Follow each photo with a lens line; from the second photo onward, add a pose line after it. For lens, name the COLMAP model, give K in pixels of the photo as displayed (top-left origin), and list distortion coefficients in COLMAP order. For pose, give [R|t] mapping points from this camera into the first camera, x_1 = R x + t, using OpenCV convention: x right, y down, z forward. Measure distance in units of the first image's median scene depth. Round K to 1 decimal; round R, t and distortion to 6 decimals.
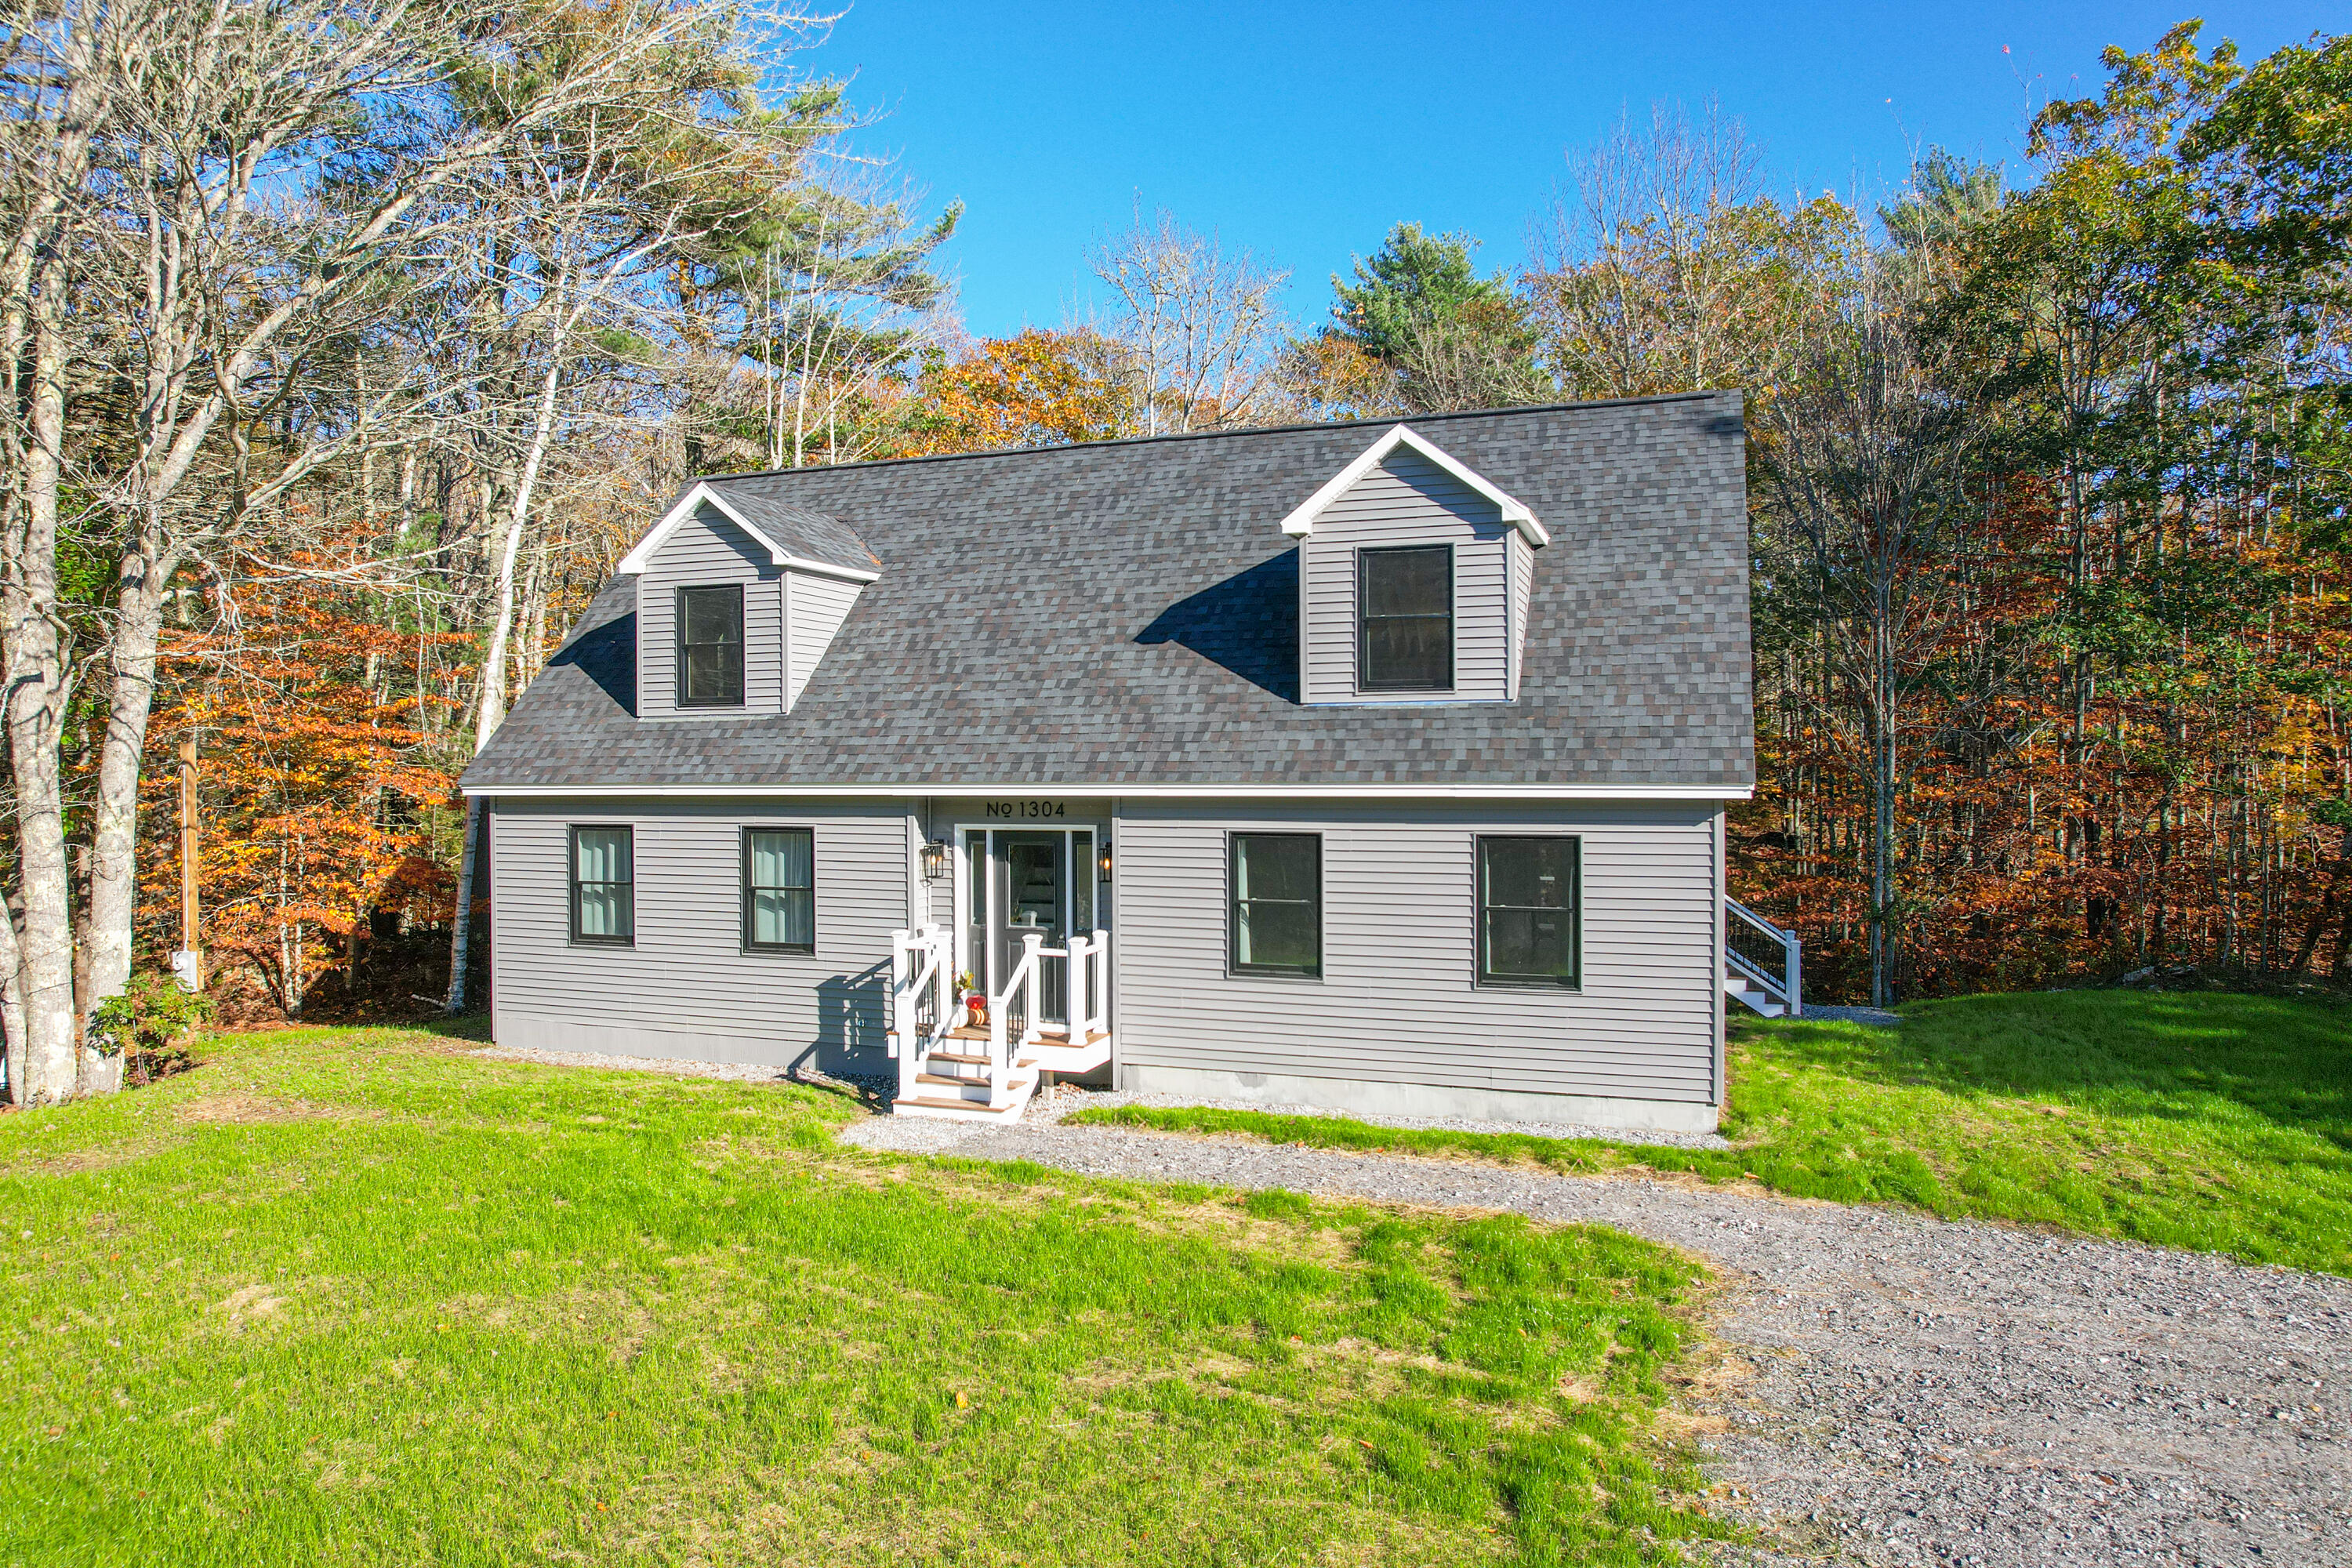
lens RADIAL K [[1510.7, 0, 1152.3], [0, 1510.7, 771.9], [0, 0, 1]] dist [-0.087132, 0.072292]
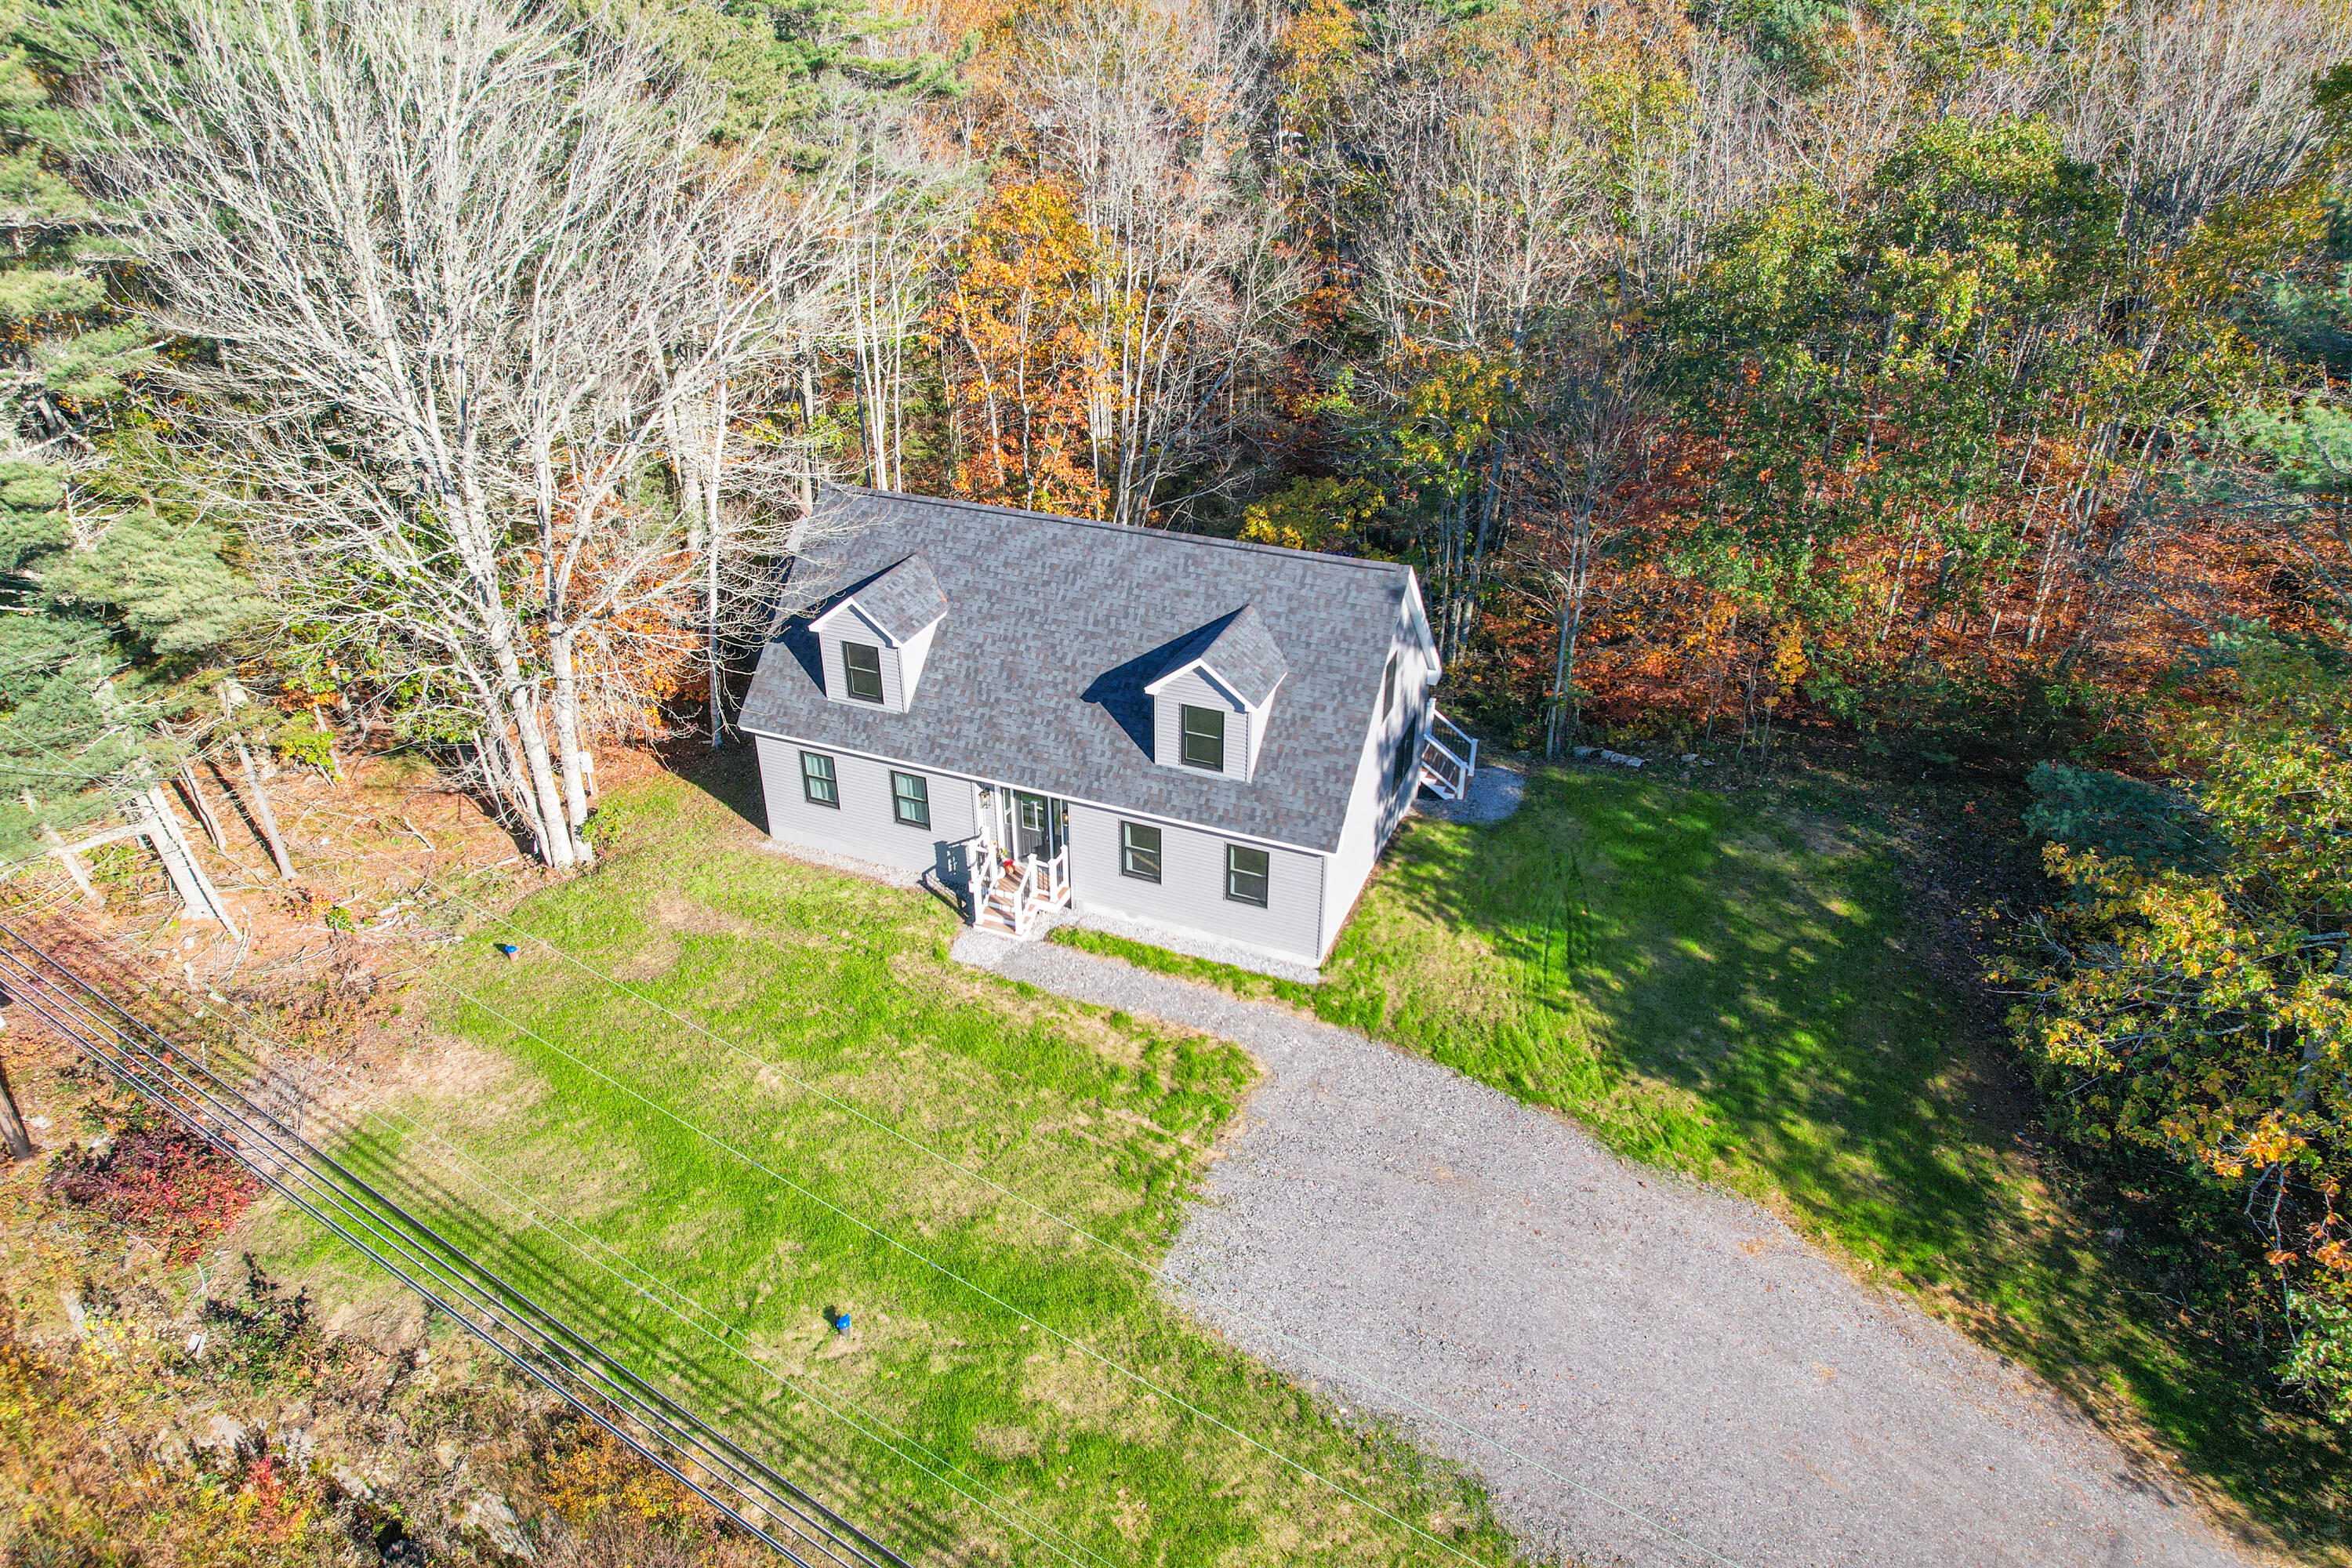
lens RADIAL K [[1510.7, 0, 1152.3], [0, 1510.7, 771.9], [0, 0, 1]] dist [-0.087132, 0.072292]
pose [[0.998964, 0.020513, -0.040612, 0.175528], [0.001888, 0.873141, 0.487465, -1.030854], [0.045459, -0.487037, 0.872198, -0.817683]]
